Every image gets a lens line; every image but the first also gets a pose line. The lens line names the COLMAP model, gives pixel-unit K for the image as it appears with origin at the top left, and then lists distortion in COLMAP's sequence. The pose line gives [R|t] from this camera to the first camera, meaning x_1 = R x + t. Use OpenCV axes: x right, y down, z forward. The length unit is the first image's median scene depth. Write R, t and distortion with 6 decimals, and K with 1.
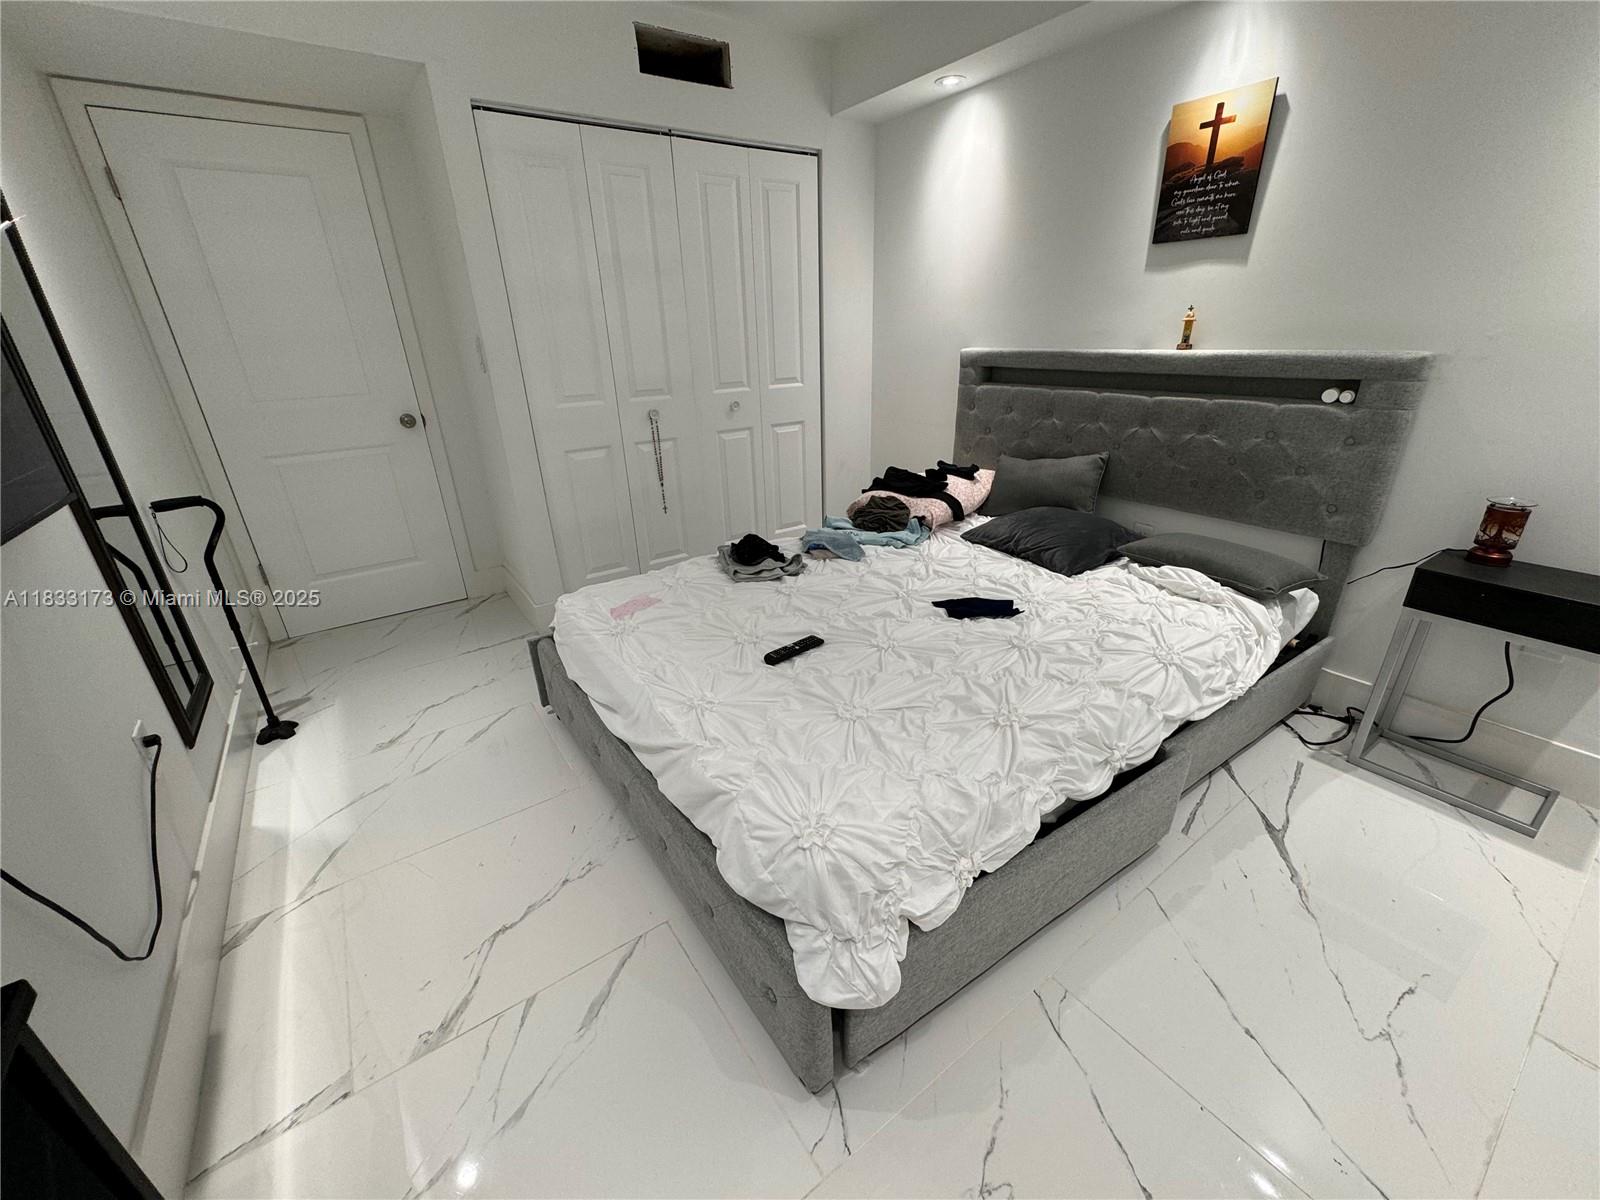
lens RADIAL K [[637.7, 0, 799.1], [0, 637.7, 601.4], [0, 0, 1]] dist [-0.003268, 0.000874]
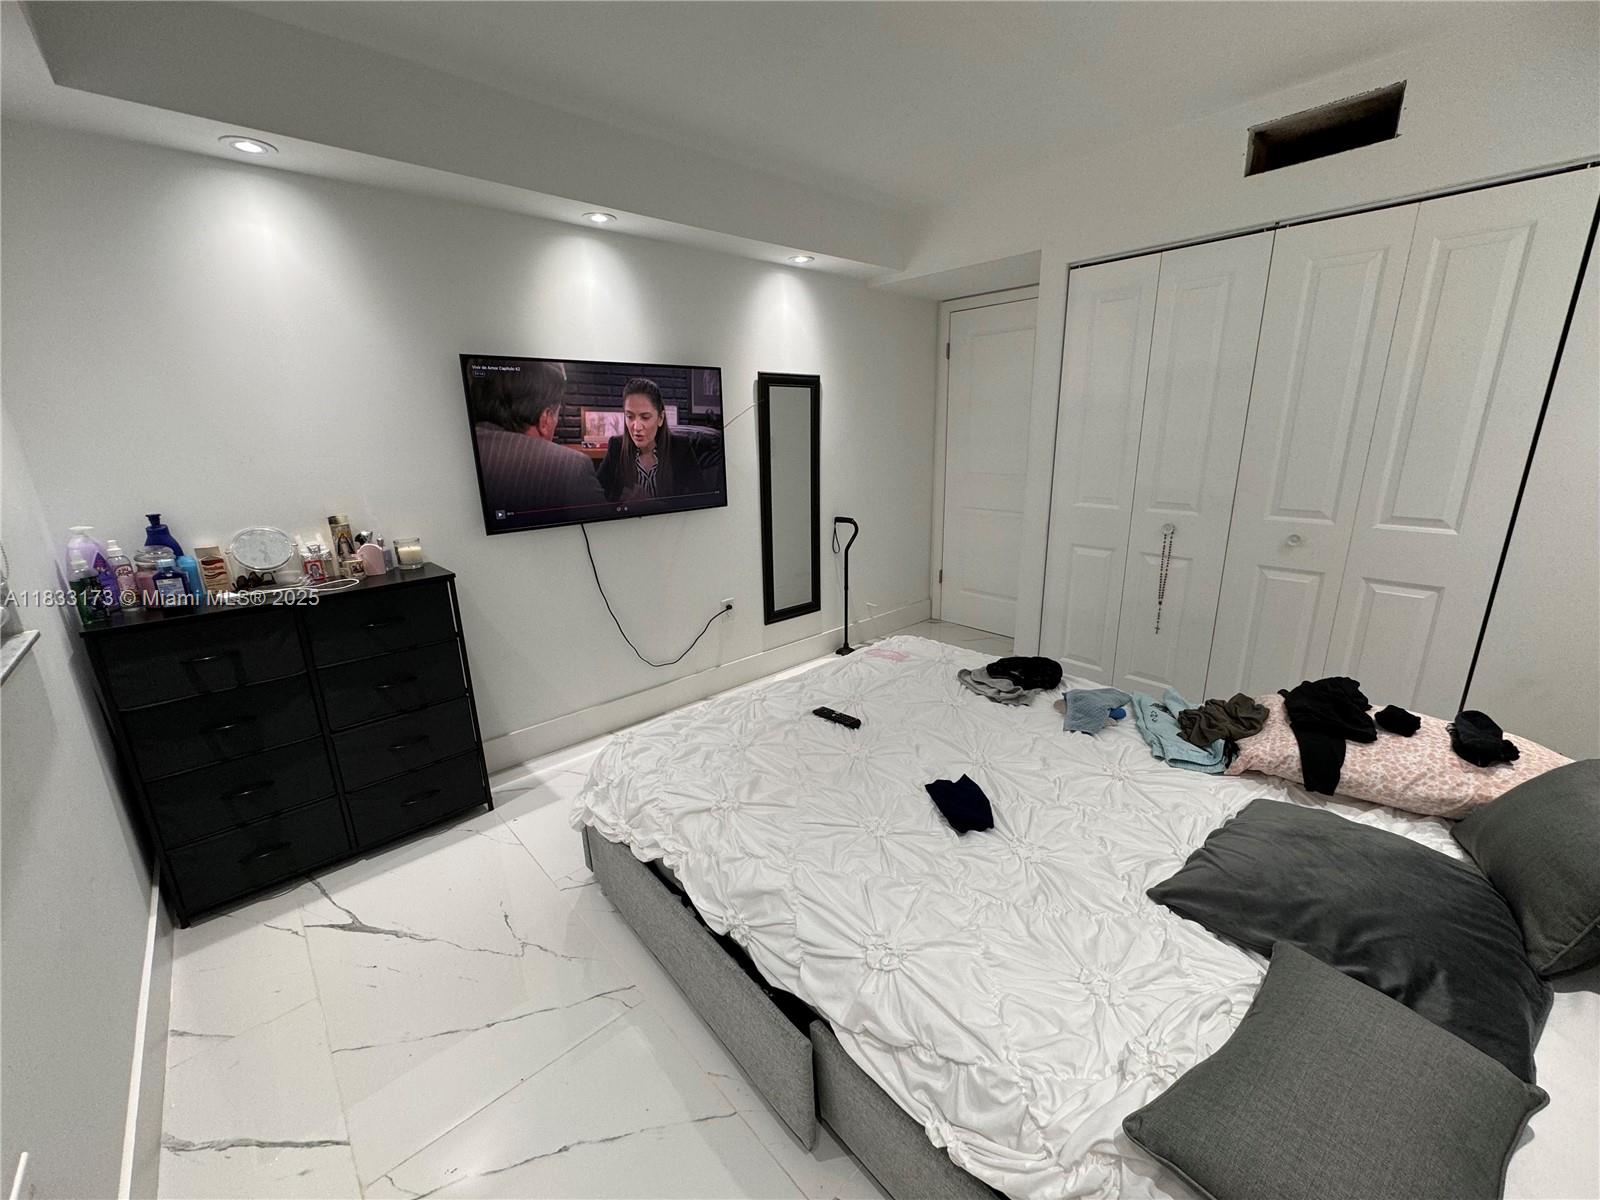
lens RADIAL K [[637.7, 0, 799.4], [0, 637.7, 598.0], [0, 0, 1]] dist [-0.003268, 0.000874]
pose [[0.125367, 0.289195, -0.949026, 0.701128], [-0.369462, 0.901377, 0.225869, -0.246850], [0.920750, 0.322313, 0.219849, 0.391220]]
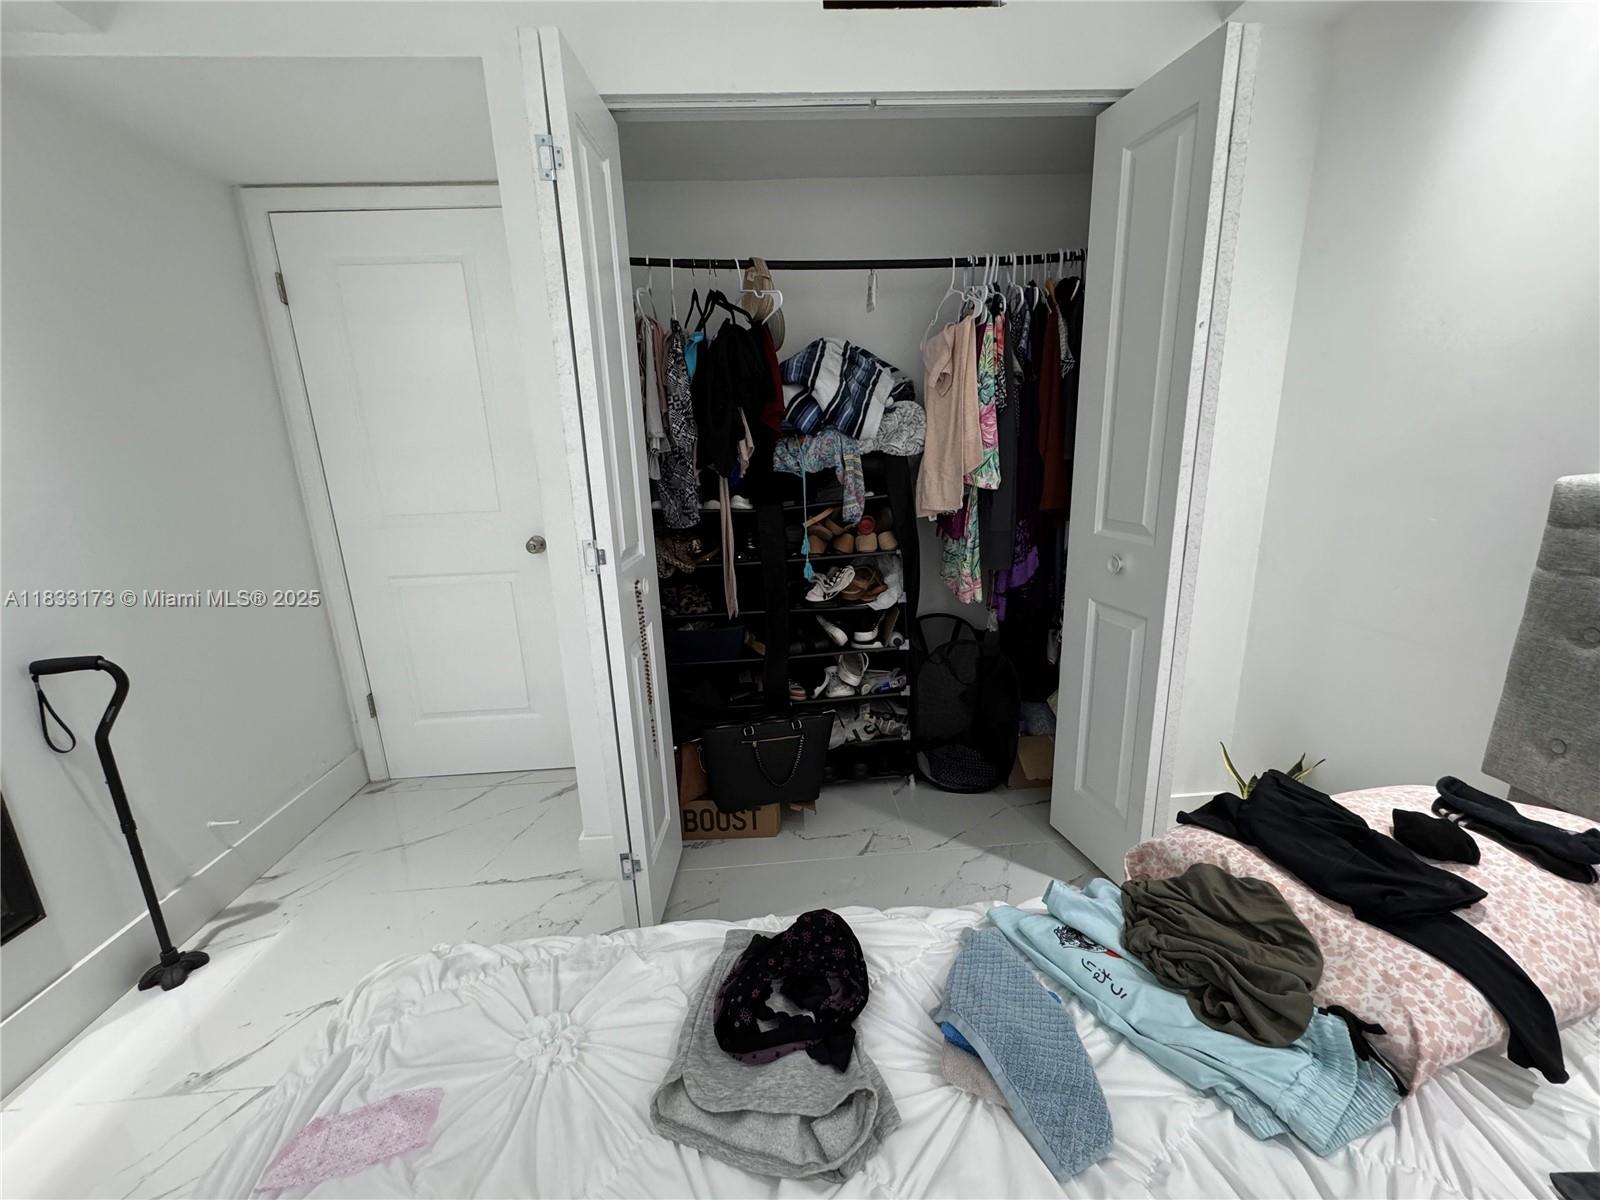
lens RADIAL K [[637.7, 0, 801.3], [0, 637.7, 598.9], [0, 0, 1]] dist [-0.003268, 0.000874]
pose [[0.856042, 0.123702, -0.501887, 0.087893], [-0.193142, 0.977164, -0.088587, -0.246505], [0.479467, 0.172770, 0.860385, 0.570282]]
